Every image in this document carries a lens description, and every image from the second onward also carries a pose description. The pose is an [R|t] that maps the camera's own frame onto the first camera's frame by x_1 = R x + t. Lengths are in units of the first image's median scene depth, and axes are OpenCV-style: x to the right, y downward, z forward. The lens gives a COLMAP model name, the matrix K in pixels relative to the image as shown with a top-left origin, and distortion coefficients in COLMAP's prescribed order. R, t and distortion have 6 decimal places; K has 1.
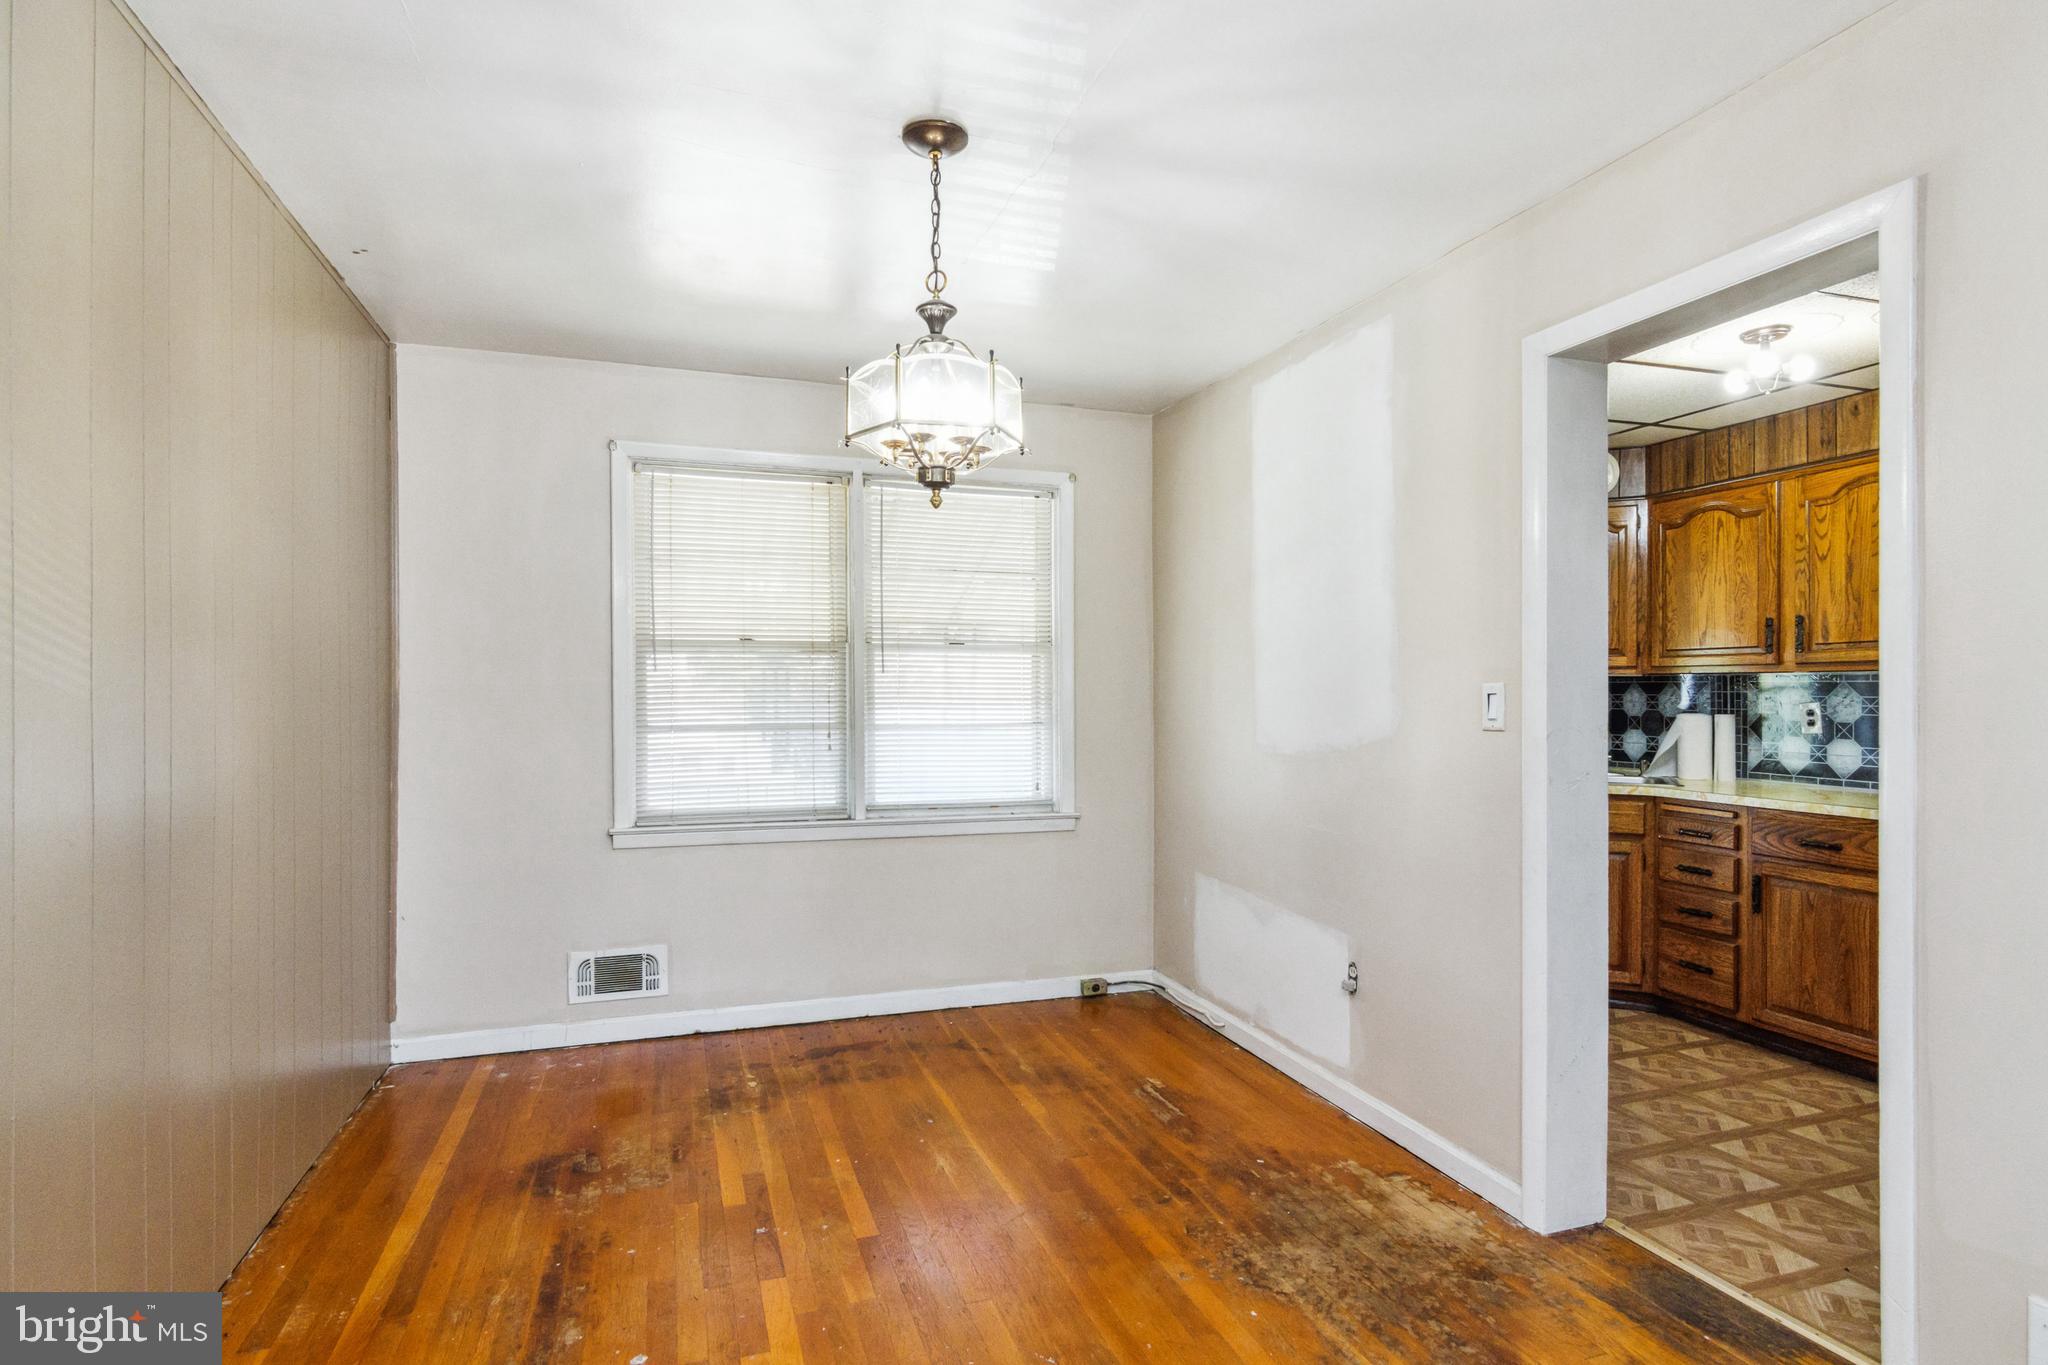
lens RADIAL K [[1074.9, 0, 1026.6], [0, 1074.9, 694.5], [0, 0, 1]] dist [-0.009755, 0.009017]
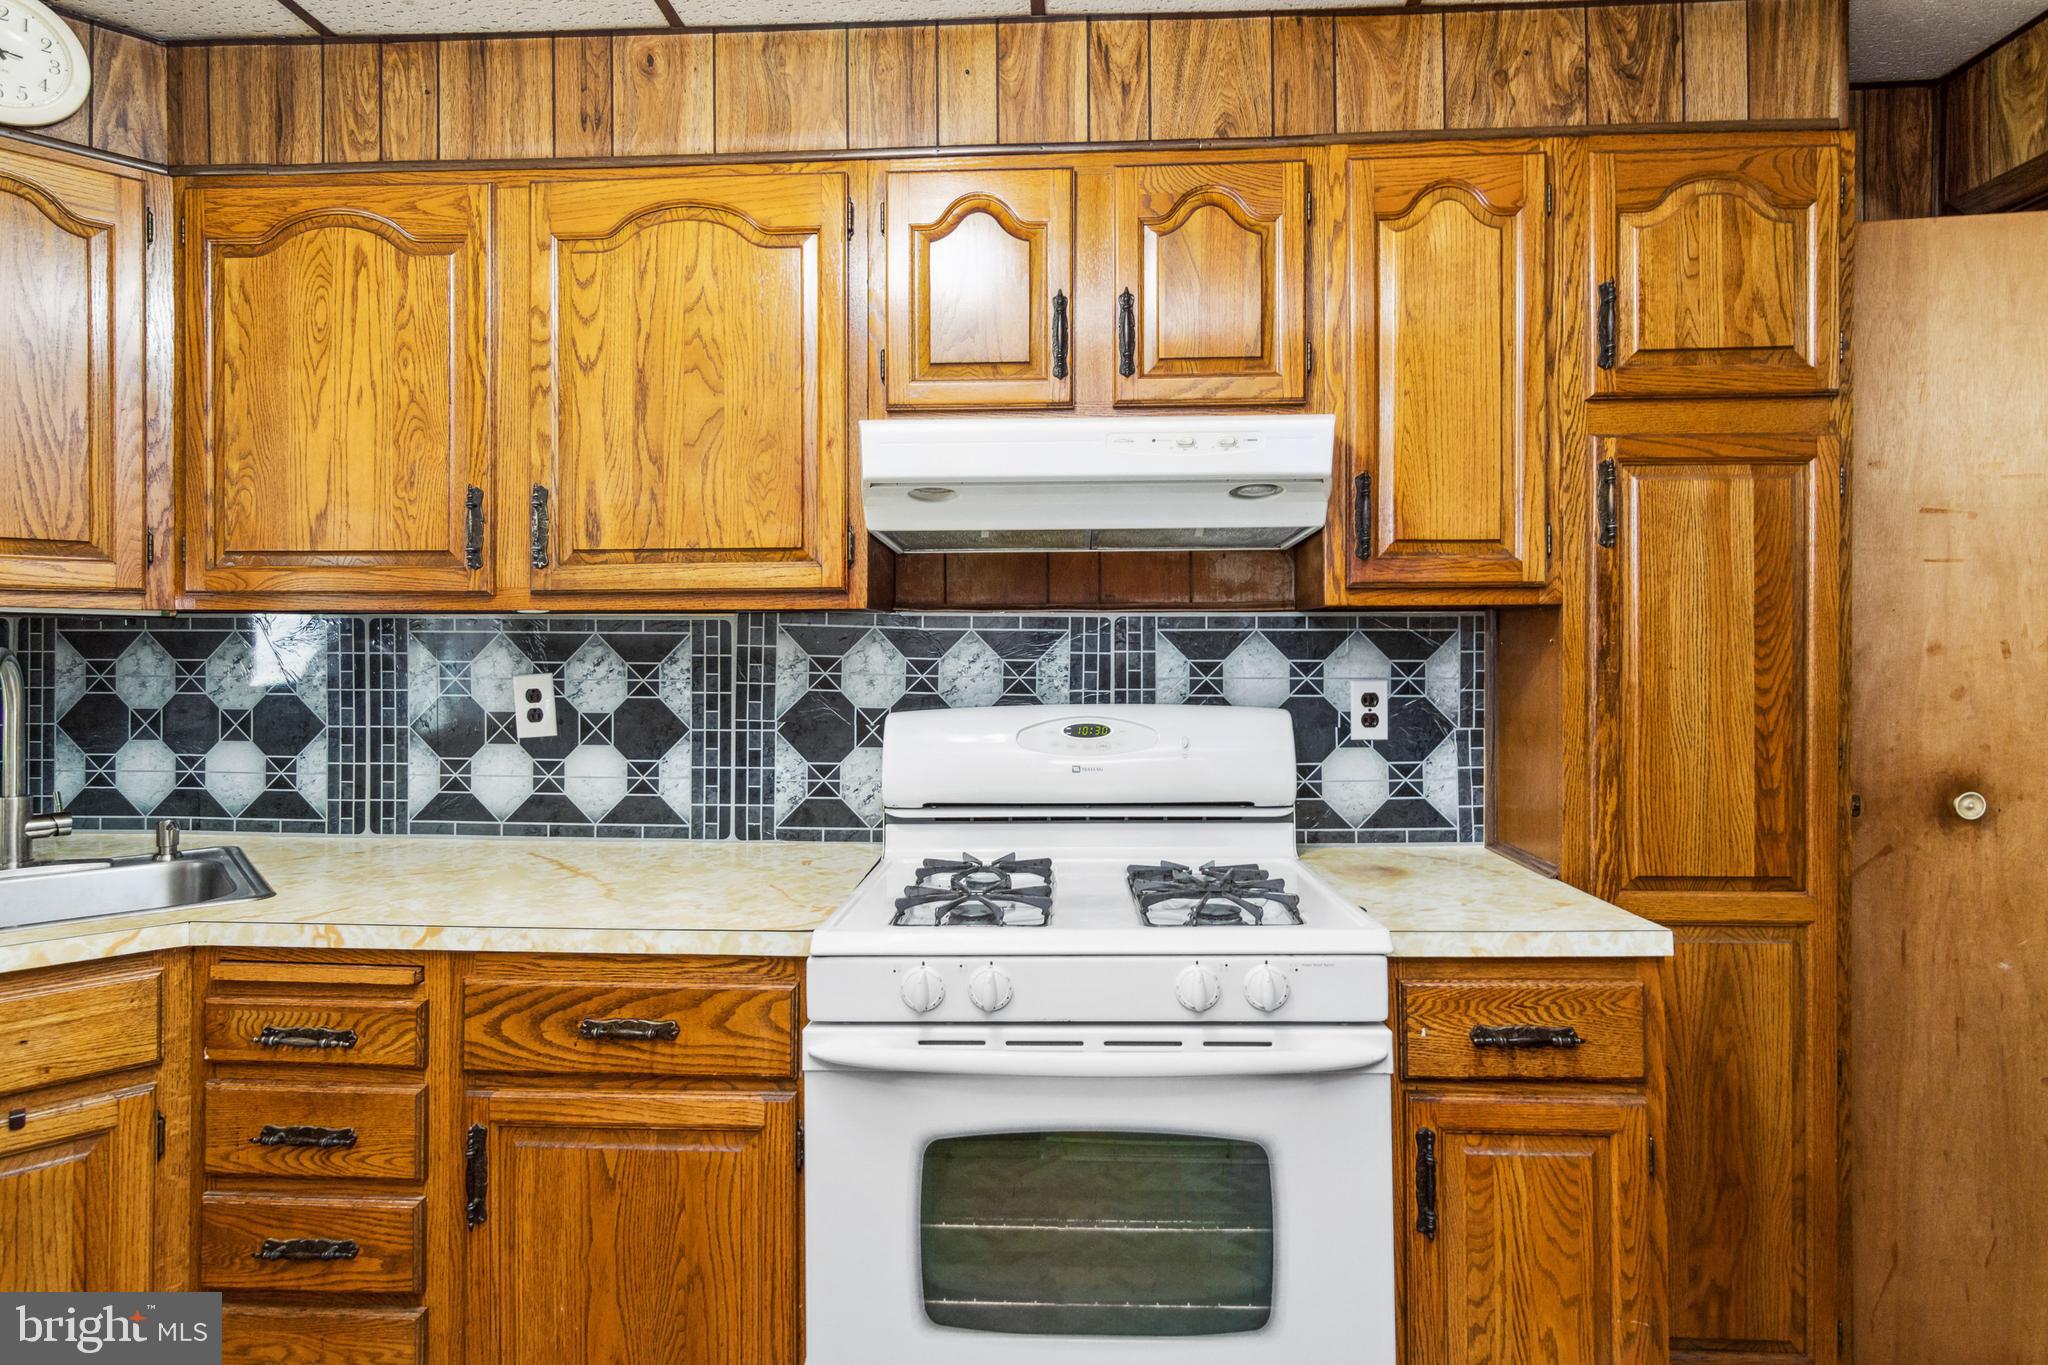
lens RADIAL K [[1074.9, 0, 1022.9], [0, 1074.9, 638.8], [0, 0, 1]] dist [-0.009755, 0.009017]
pose [[0.378324, 0.002404, 0.925670, 0.368393], [0.002743, 0.999989, -0.003718, -0.006724], [-0.925669, 0.003946, 0.378314, 0.622128]]
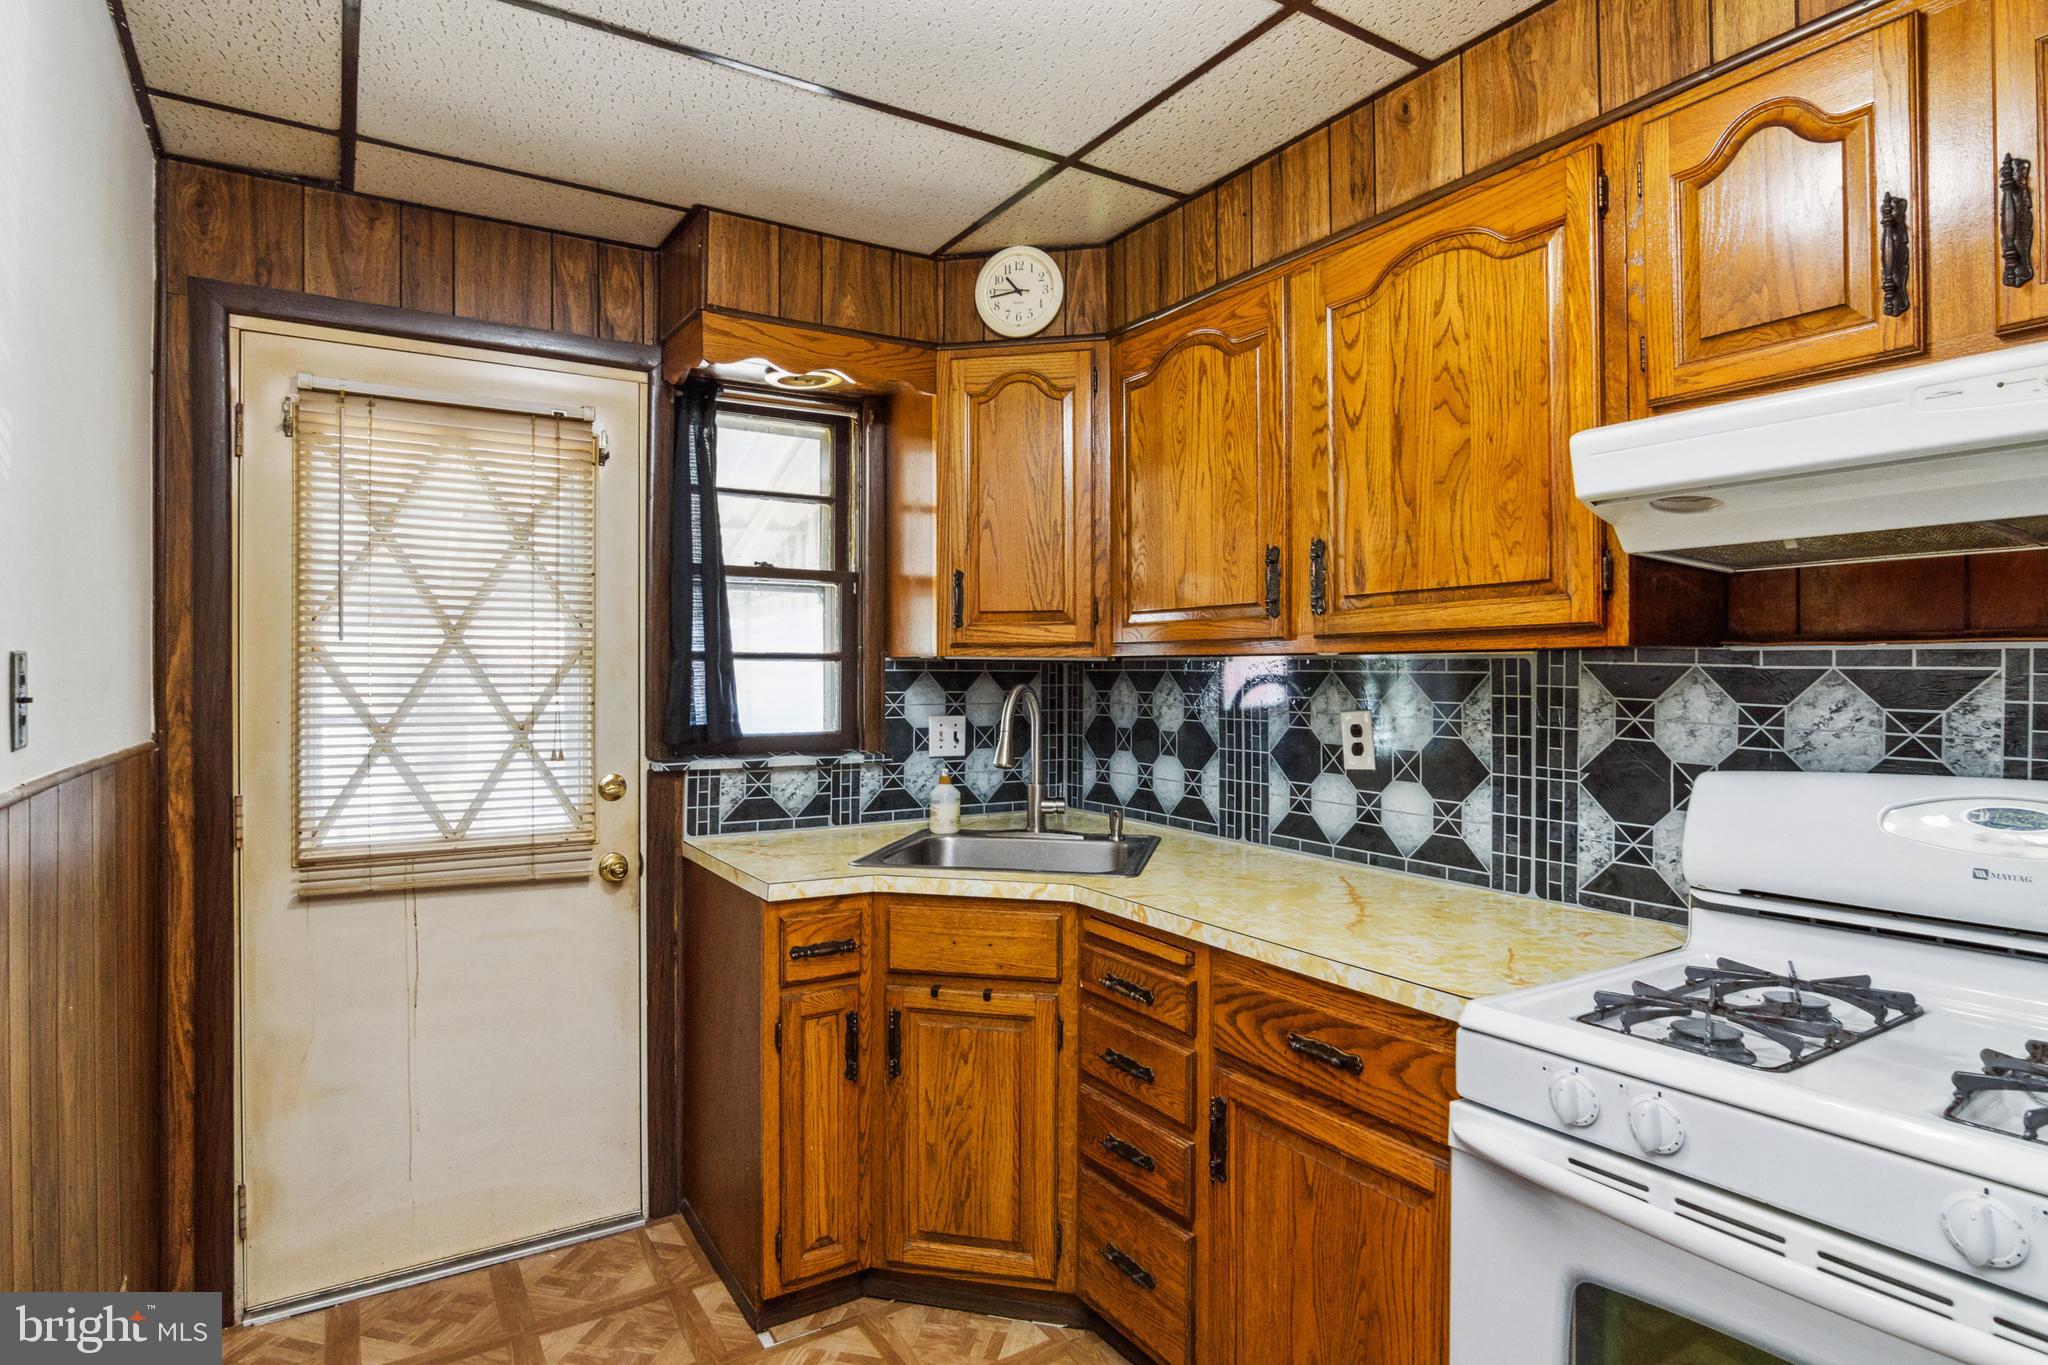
lens RADIAL K [[1074.9, 0, 1027.9], [0, 1074.9, 664.1], [0, 0, 1]] dist [-0.009755, 0.009017]
pose [[0.972247, 0.000871, 0.233957, 0.461788], [0.001614, 0.999944, -0.010433, -0.010976], [-0.233953, 0.010521, 0.972191, 0.534357]]
